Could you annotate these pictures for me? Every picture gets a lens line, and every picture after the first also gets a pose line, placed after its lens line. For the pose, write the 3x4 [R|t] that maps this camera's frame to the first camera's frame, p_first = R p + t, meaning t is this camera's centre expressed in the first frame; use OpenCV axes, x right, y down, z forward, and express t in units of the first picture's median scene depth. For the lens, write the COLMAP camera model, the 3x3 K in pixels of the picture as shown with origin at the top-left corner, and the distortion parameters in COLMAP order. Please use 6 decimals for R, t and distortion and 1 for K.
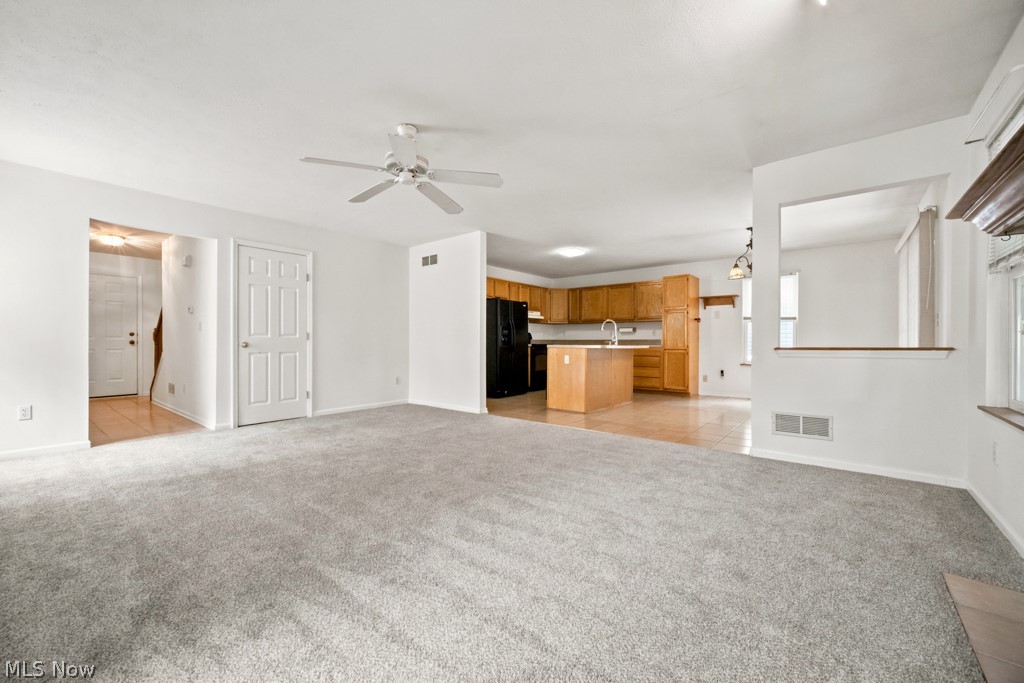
lens RADIAL K [[403.9, 0, 511.2], [0, 403.9, 339.1], [0, 0, 1]] dist [-0.000787, 0.000122]
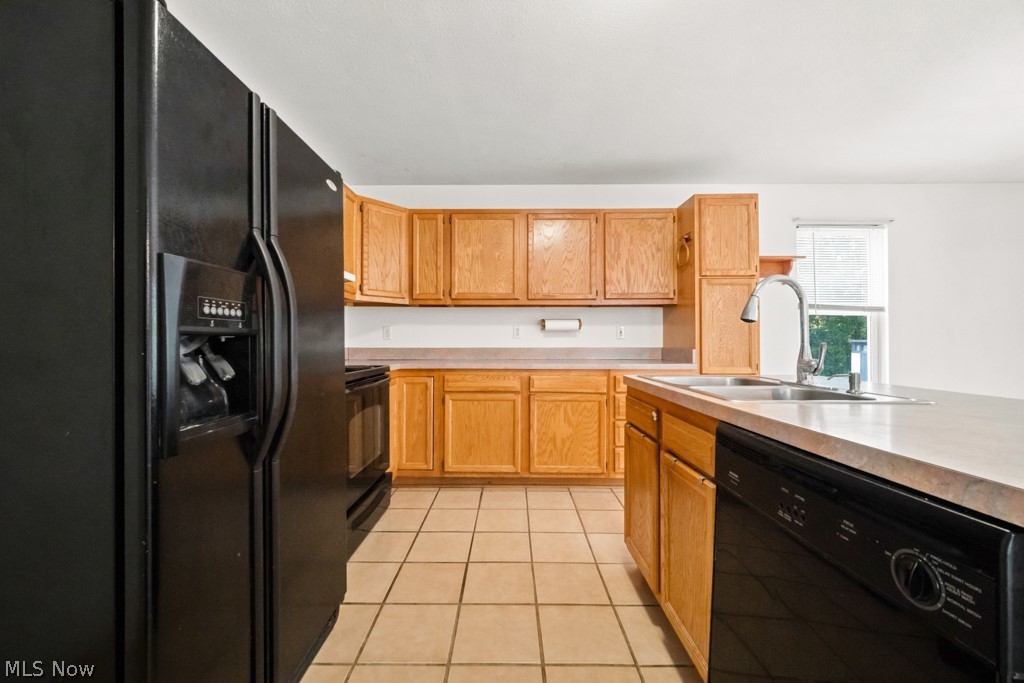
lens RADIAL K [[403.9, 0, 511.2], [0, 403.9, 339.1], [0, 0, 1]] dist [-0.000787, 0.000122]
pose [[0.775964, 0.001321, 0.630776, -0.021755], [-0.002061, 0.999998, 0.000440, -0.009154], [-0.630774, -0.001642, 0.775965, 0.803411]]
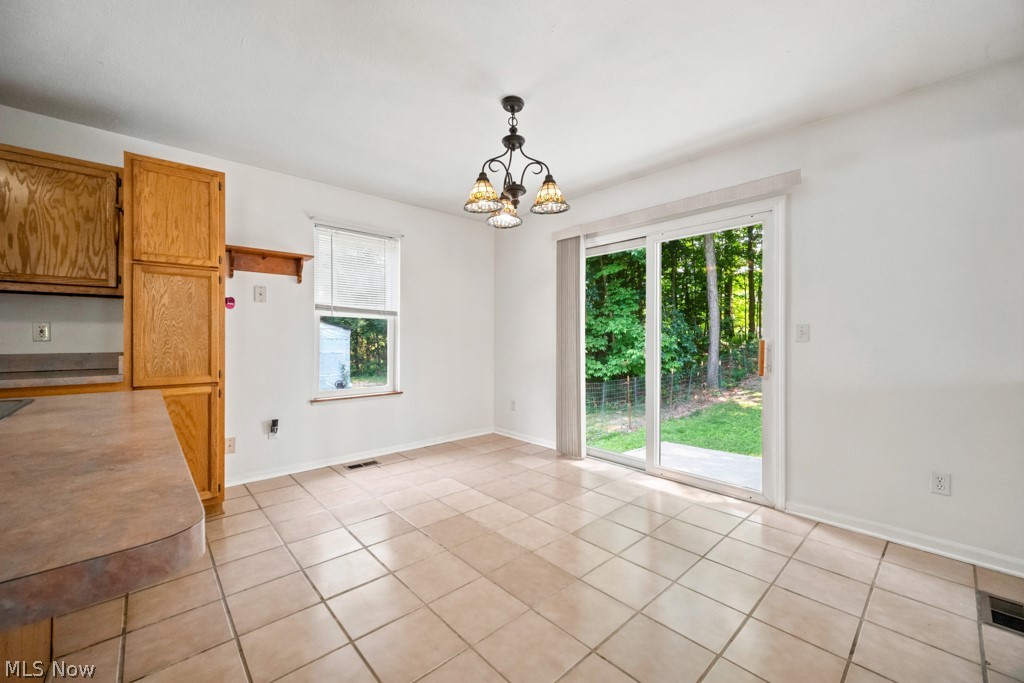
lens RADIAL K [[405.8, 0, 526.5], [0, 405.8, 339.6], [0, 0, 1]] dist [-0.000527, -0.000109]
pose [[0.118386, -0.002556, 0.992964, 0.109315], [0.000941, 0.999997, 0.002461, -0.012080], [-0.992967, 0.000643, 0.118388, 0.658688]]
